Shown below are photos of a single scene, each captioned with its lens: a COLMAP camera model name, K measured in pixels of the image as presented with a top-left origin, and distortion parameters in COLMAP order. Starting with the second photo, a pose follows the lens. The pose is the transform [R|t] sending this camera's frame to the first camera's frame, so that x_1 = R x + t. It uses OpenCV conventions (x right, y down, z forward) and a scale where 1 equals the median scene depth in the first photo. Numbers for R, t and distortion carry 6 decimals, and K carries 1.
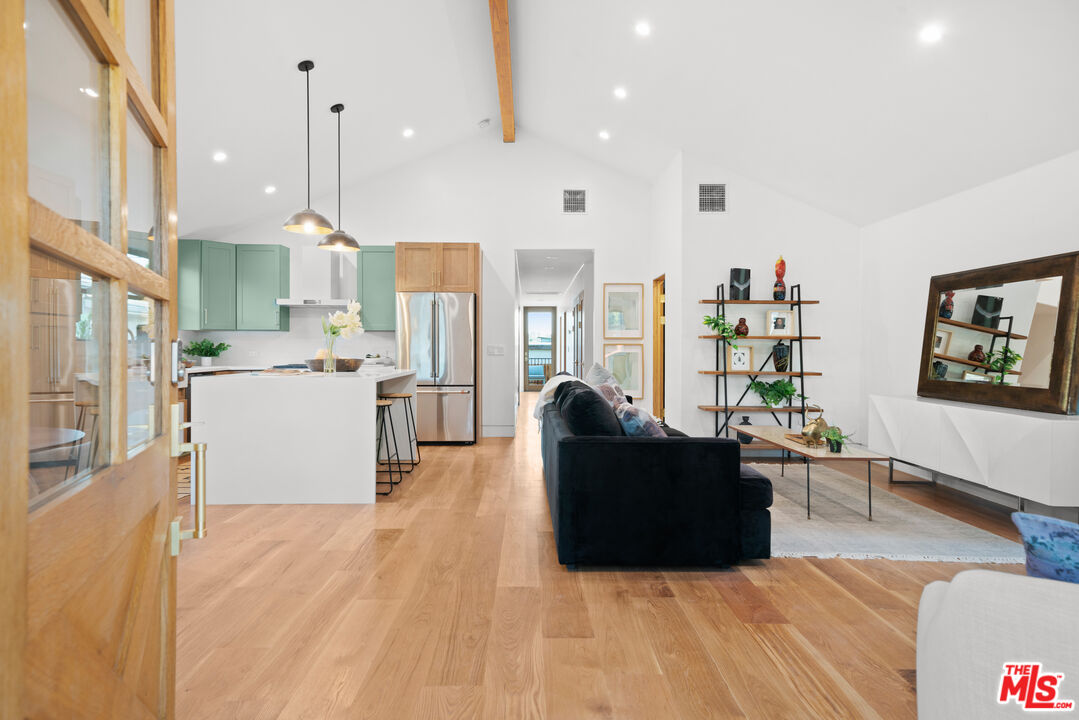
lens RADIAL K [[610.9, 0, 538.0], [0, 610.9, 355.7], [0, 0, 1]] dist [-0.008049, -0.000463]
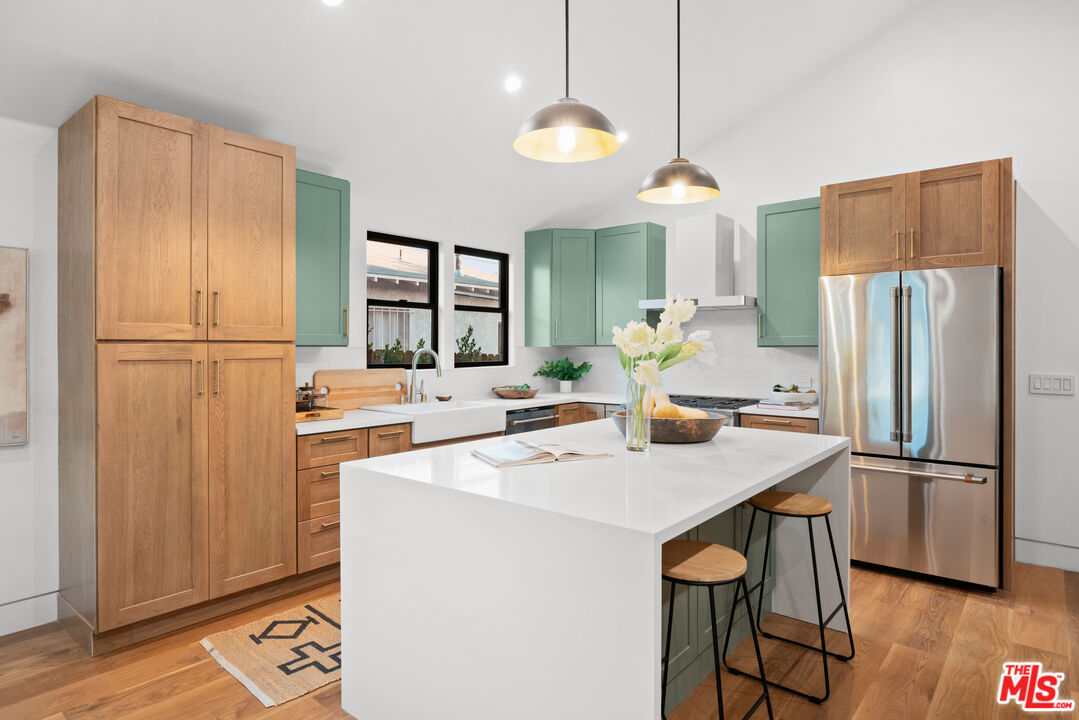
lens RADIAL K [[610.9, 0, 539.8], [0, 610.9, 351.8], [0, 0, 1]] dist [-0.008049, -0.000463]
pose [[0.751508, 0.001909, -0.659721, -0.060773], [-0.003892, 0.999991, -0.001540, -0.034983], [0.659713, 0.003725, 0.751509, 0.417898]]
